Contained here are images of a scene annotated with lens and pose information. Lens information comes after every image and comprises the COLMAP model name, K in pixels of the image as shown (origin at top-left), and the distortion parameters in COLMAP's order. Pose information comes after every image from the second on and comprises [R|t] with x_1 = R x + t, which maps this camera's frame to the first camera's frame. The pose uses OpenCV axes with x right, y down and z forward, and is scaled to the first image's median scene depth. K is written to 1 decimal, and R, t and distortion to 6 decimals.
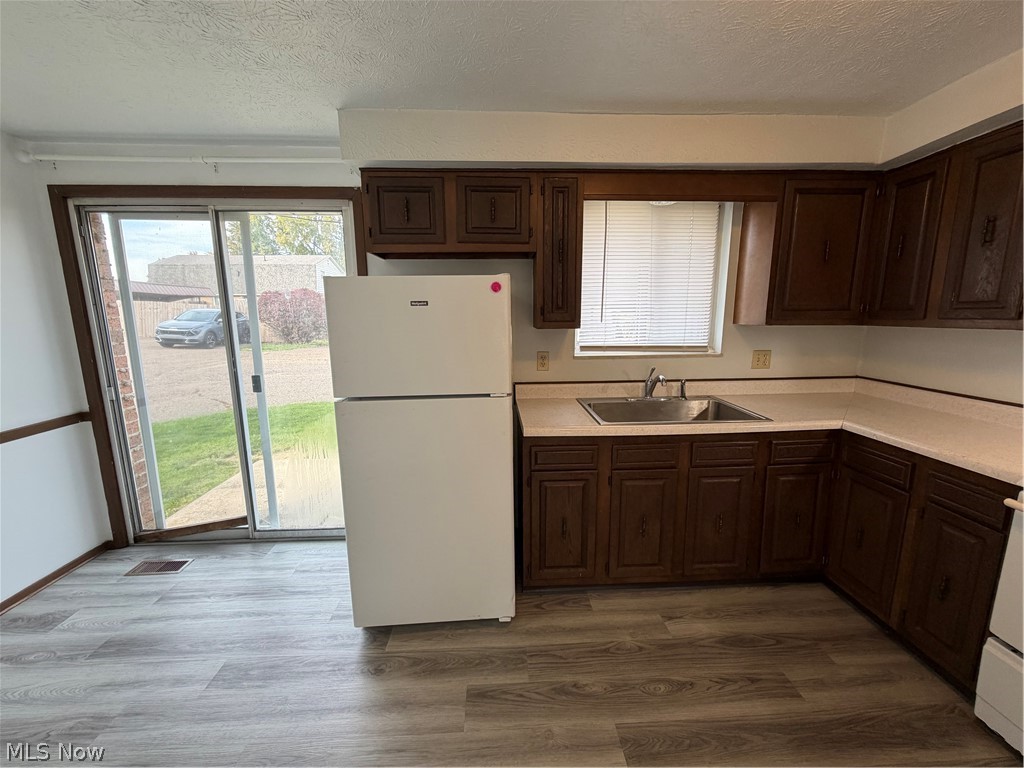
lens RADIAL K [[406.6, 0, 512.0], [0, 406.6, 384.0], [0, 0, 1]] dist [-0.000883, 0.000053]
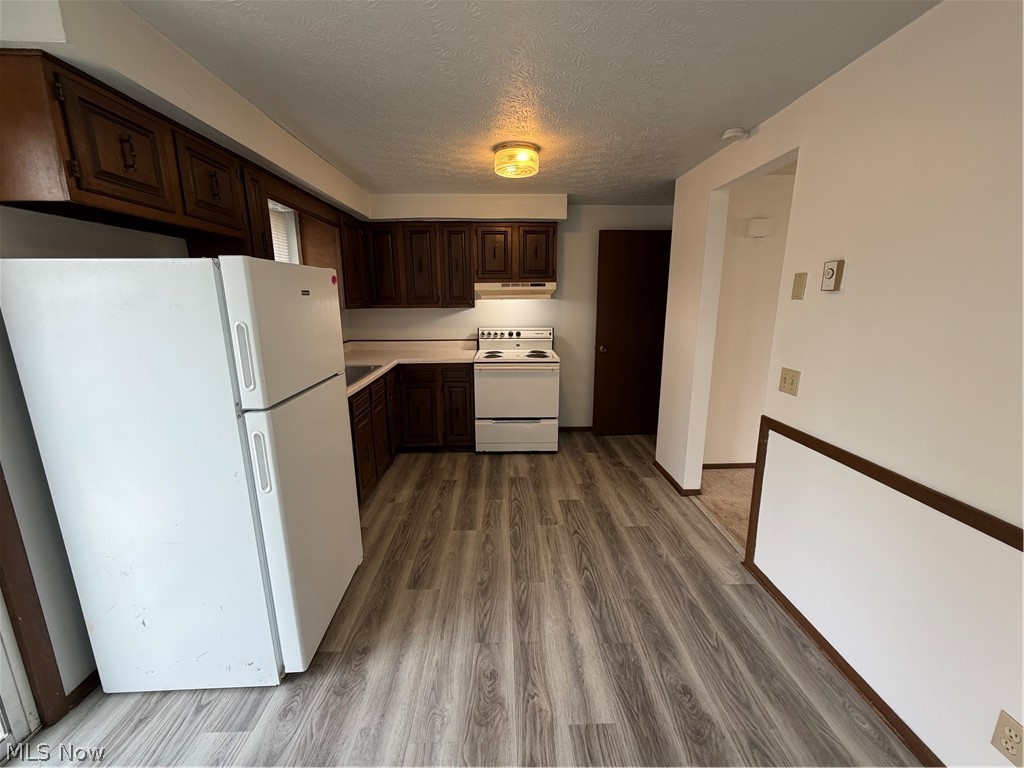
lens RADIAL K [[406.6, 0, 512.0], [0, 406.6, 384.0], [0, 0, 1]] dist [-0.000883, 0.000053]
pose [[0.021028, -0.199941, 0.979582, -1.201233], [0.172719, 0.965793, 0.193419, -0.084174], [-0.984747, 0.165125, 0.054843, 0.463689]]
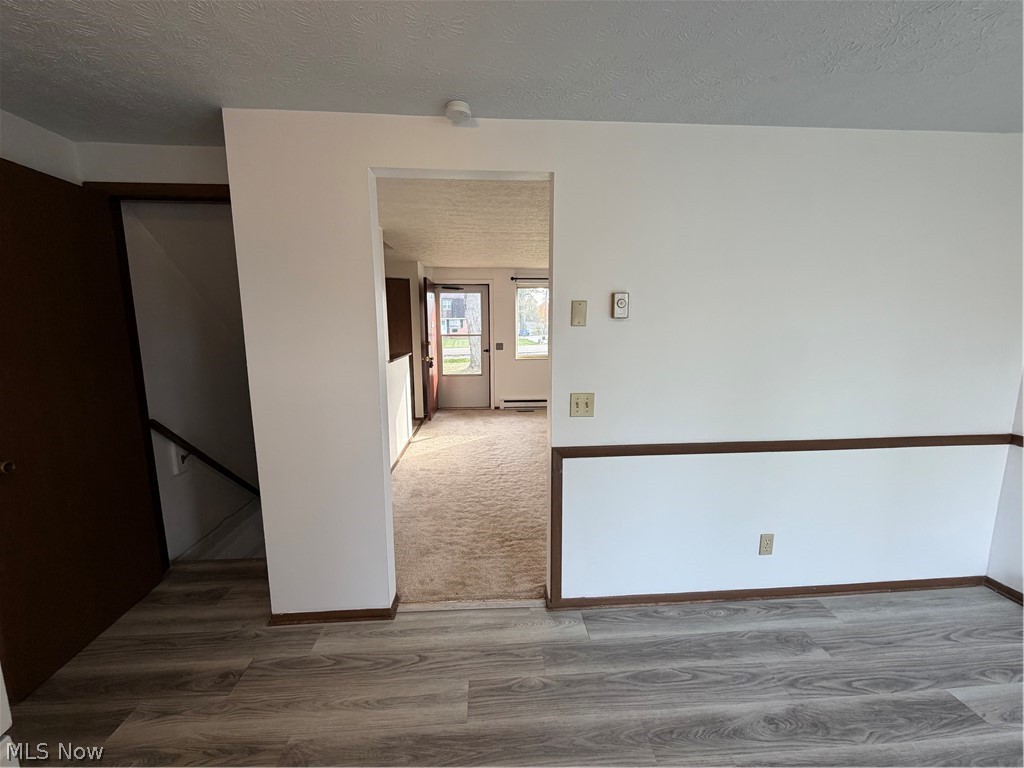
lens RADIAL K [[406.6, 0, 512.0], [0, 406.6, 384.0], [0, 0, 1]] dist [-0.000883, 0.000053]
pose [[-0.999589, 0.018795, -0.021649, 0.130625], [0.011120, 0.950188, 0.311480, -0.159103], [0.026425, 0.311112, -0.950006, 0.840042]]
